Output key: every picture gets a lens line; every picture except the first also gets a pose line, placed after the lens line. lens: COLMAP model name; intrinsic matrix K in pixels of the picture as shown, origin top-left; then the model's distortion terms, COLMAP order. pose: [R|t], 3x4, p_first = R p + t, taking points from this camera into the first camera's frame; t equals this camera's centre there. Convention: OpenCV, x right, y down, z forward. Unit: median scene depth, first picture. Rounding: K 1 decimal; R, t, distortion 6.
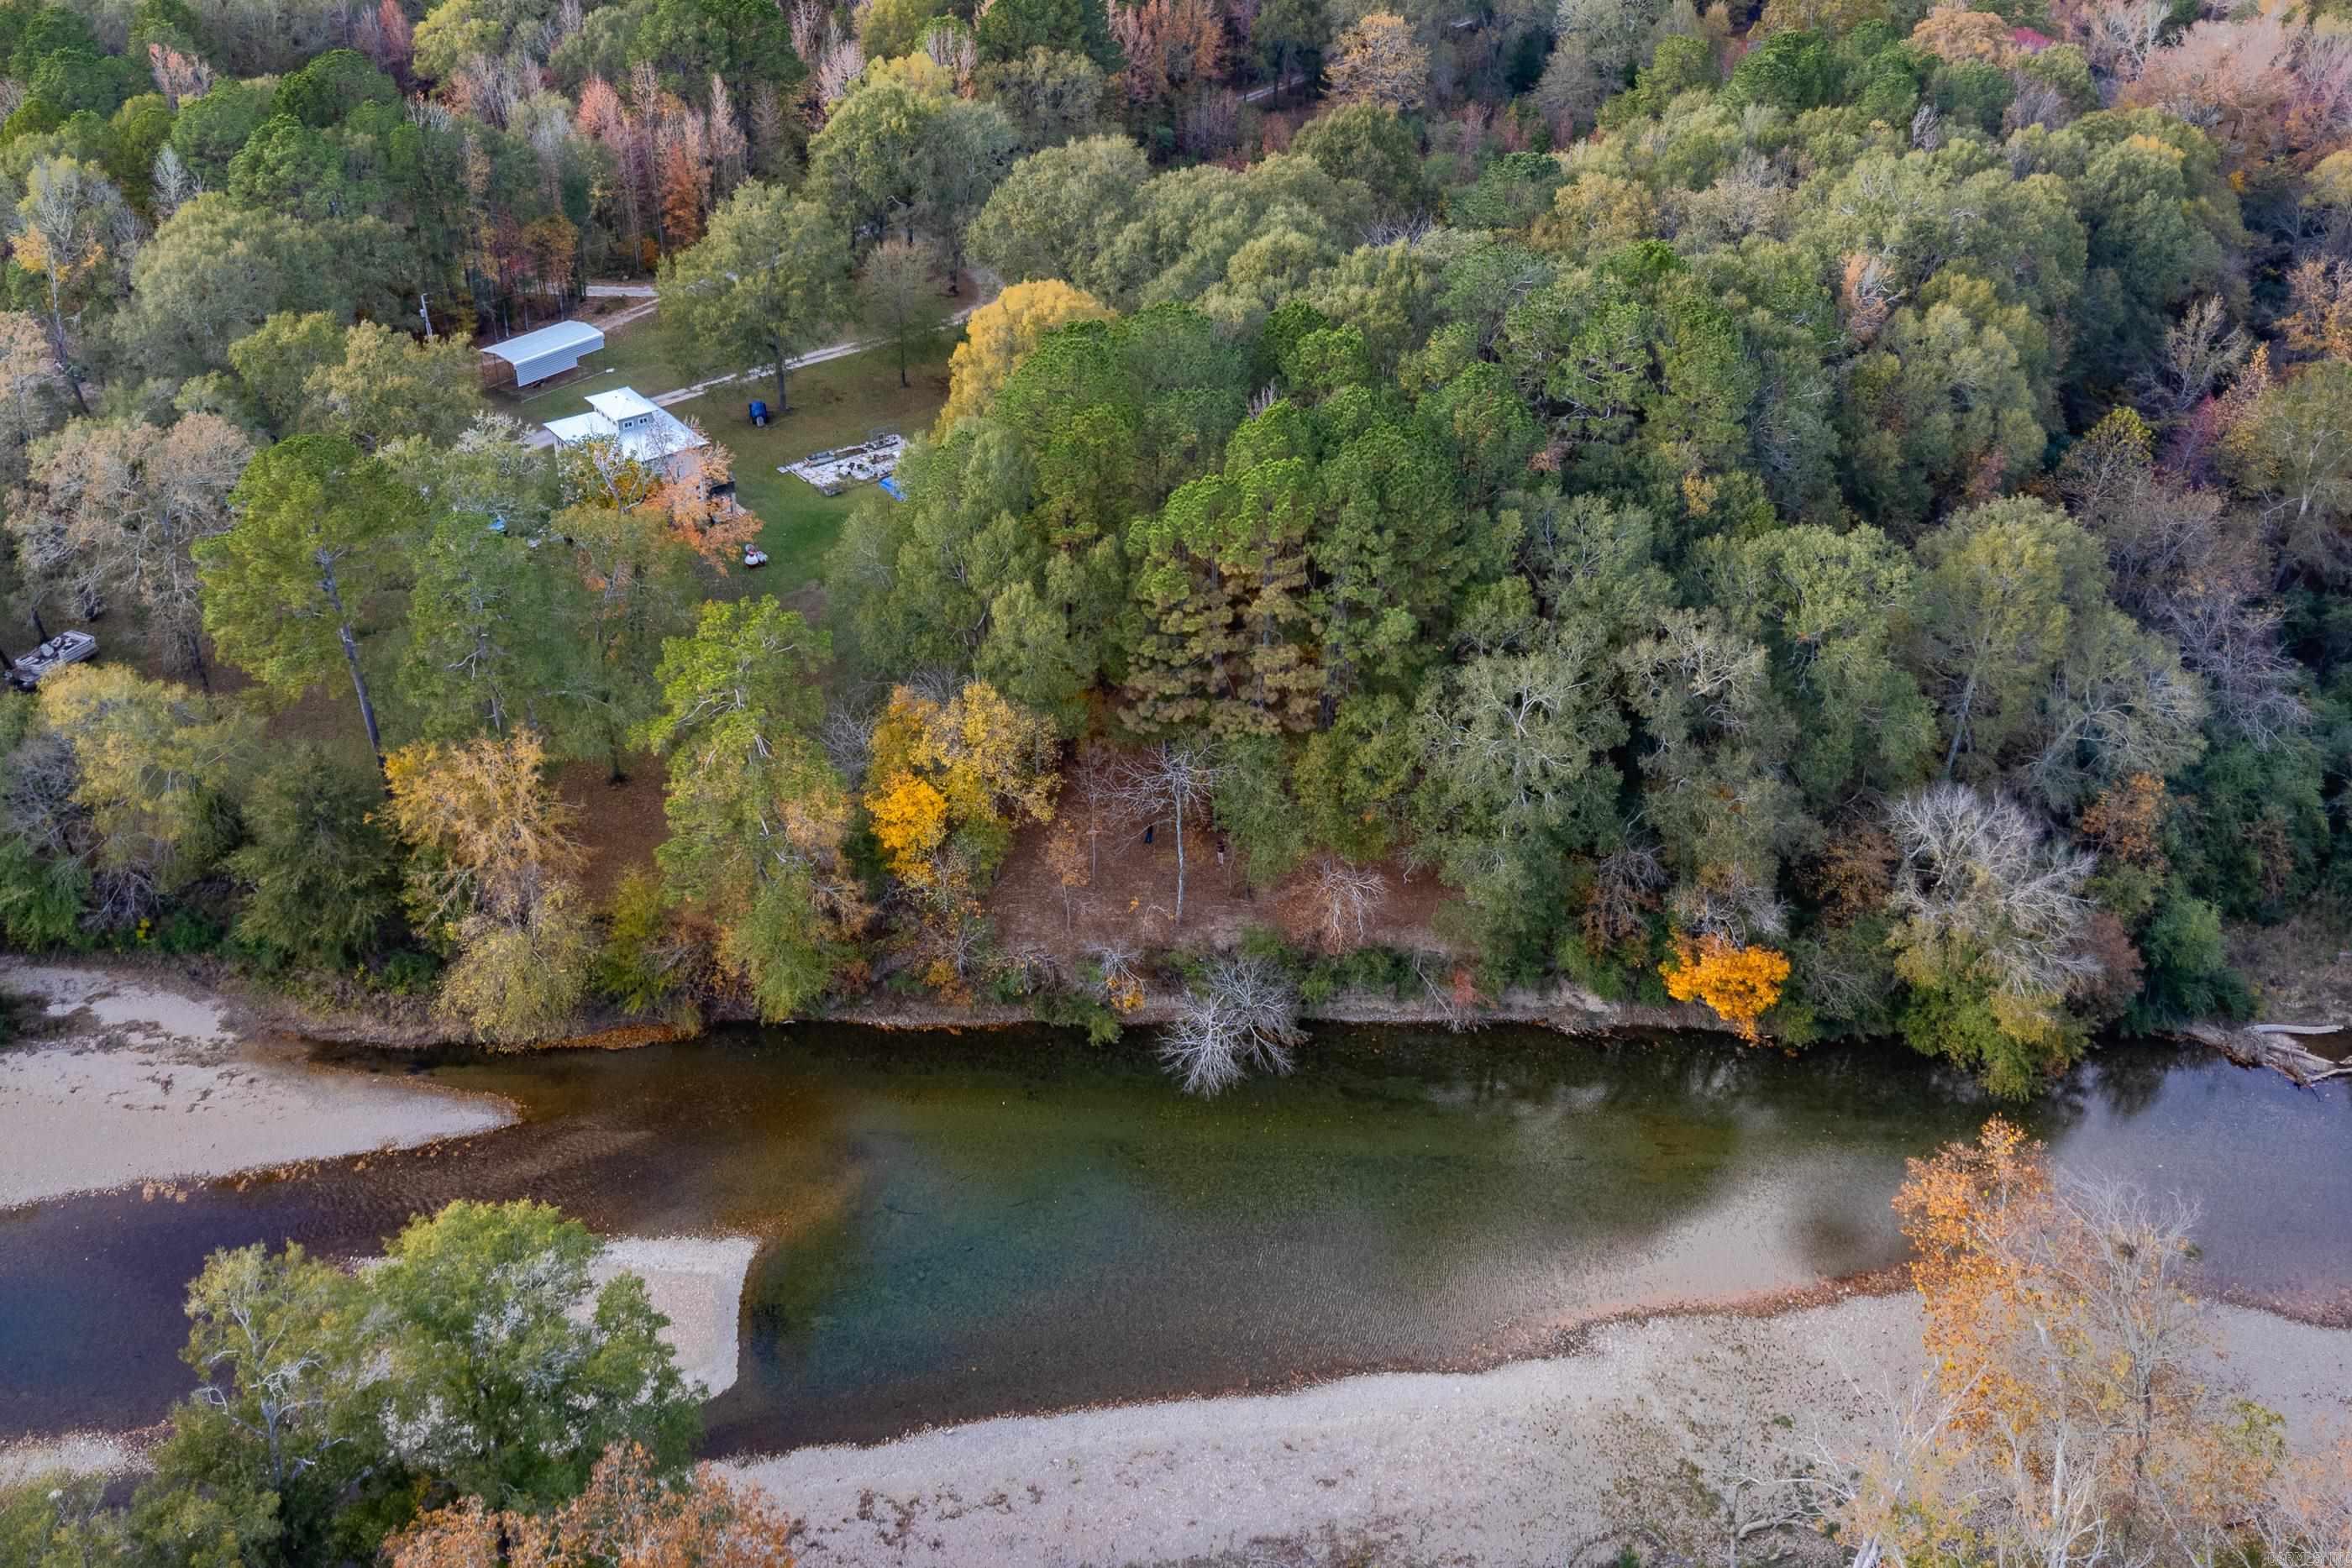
lens RADIAL K [[1687.7, 0, 1107.3], [0, 1687.7, 648.0], [0, 0, 1]] dist [0.003897, -0.005668]
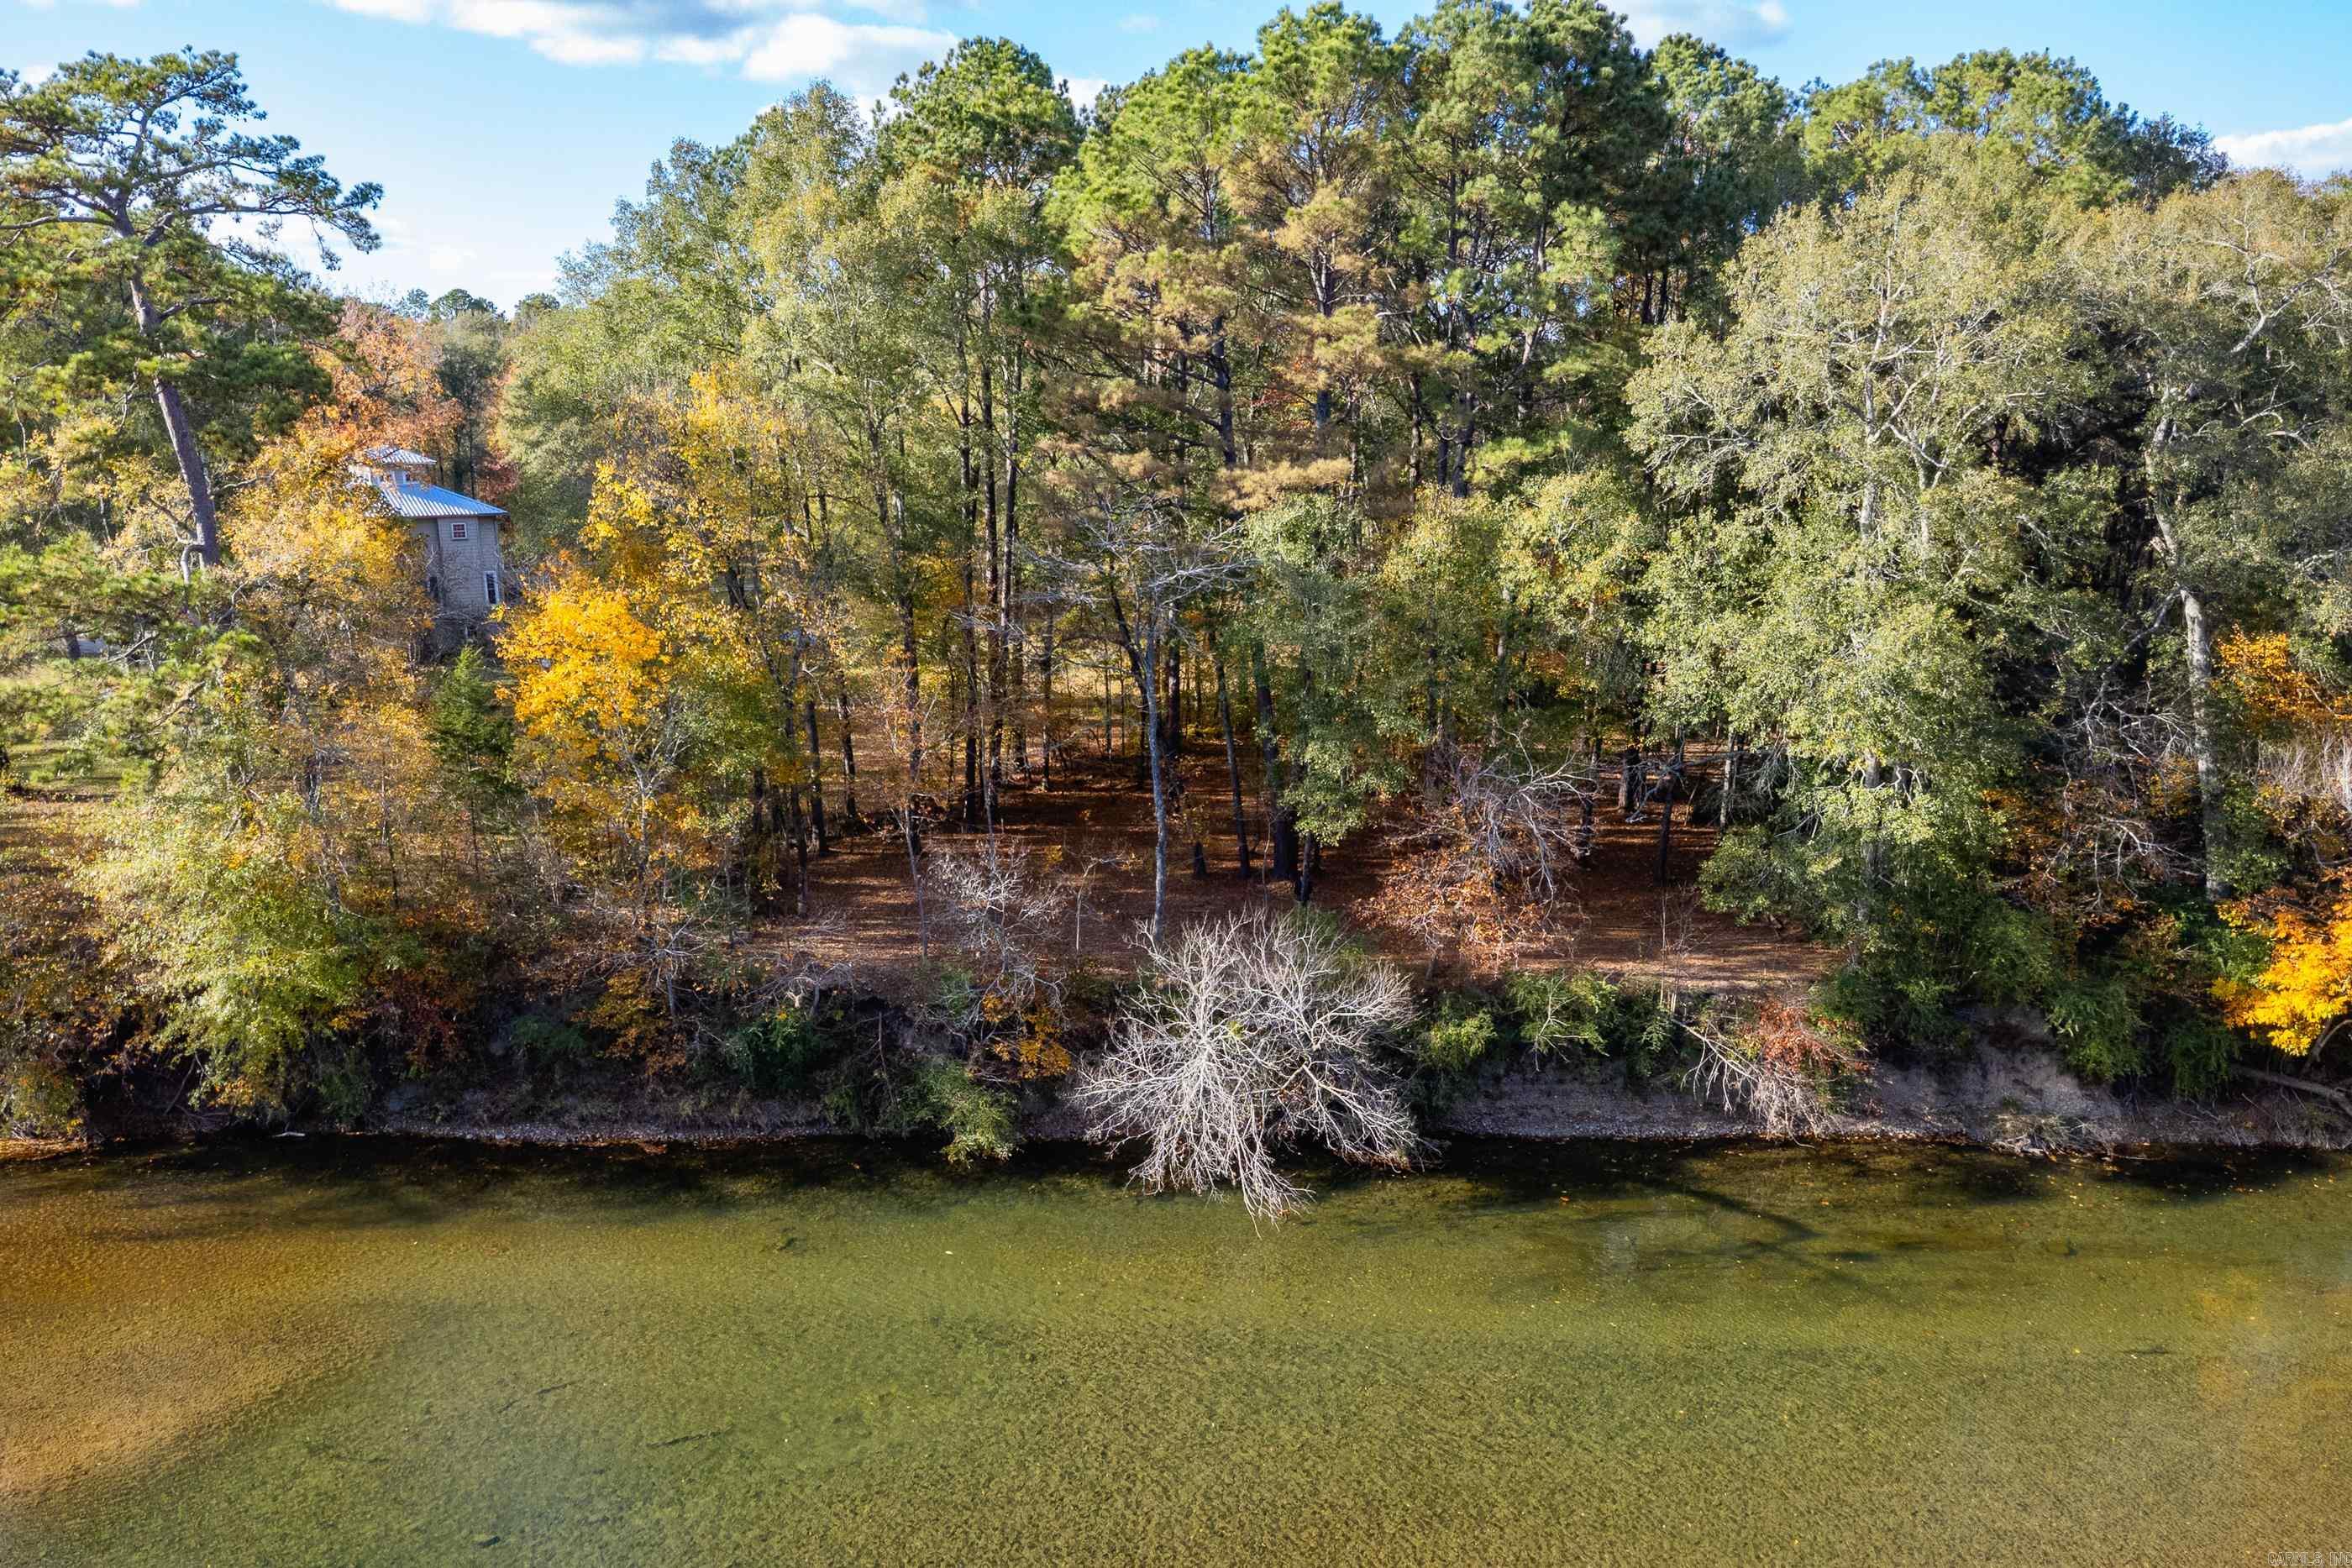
lens RADIAL K [[1626.6, 0, 1171.5], [0, 1626.6, 902.5], [0, 0, 1]] dist [0.002534, -0.001190]
pose [[0.999703, -0.015758, -0.018574, 0.056118], [0.010491, 0.966736, -0.255562, 0.273073], [0.021983, 0.255292, 0.966614, 0.562215]]
